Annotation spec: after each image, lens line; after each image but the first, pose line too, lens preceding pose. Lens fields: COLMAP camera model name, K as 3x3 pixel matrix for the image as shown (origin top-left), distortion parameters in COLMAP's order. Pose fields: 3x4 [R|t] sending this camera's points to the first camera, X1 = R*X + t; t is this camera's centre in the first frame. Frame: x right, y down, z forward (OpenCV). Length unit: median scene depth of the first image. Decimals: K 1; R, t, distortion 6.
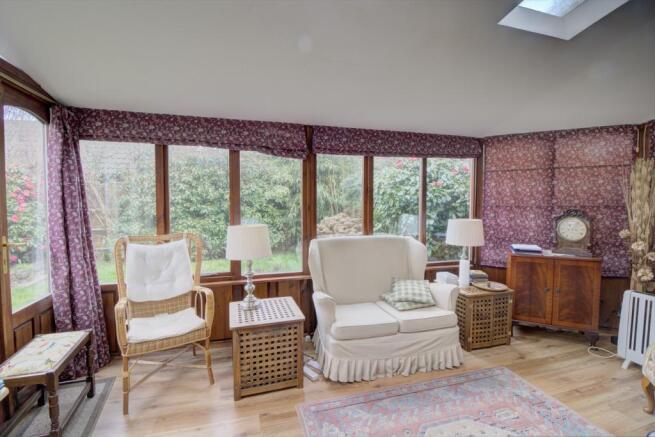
lens RADIAL K [[315.6, 0, 329.9], [0, 315.6, 217.6], [0, 0, 1]] dist [-0.000691, -0.000304]
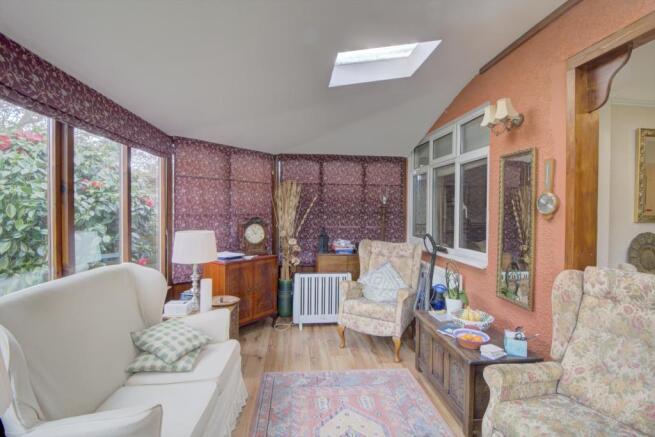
lens RADIAL K [[315.6, 0, 331.4], [0, 315.6, 219.5], [0, 0, 1]] dist [-0.000691, -0.000304]
pose [[0.185941, -0.027950, 0.982163, -0.331292], [0.038194, 0.999045, 0.021200, -0.030466], [-0.981818, 0.033571, 0.186831, 0.481047]]
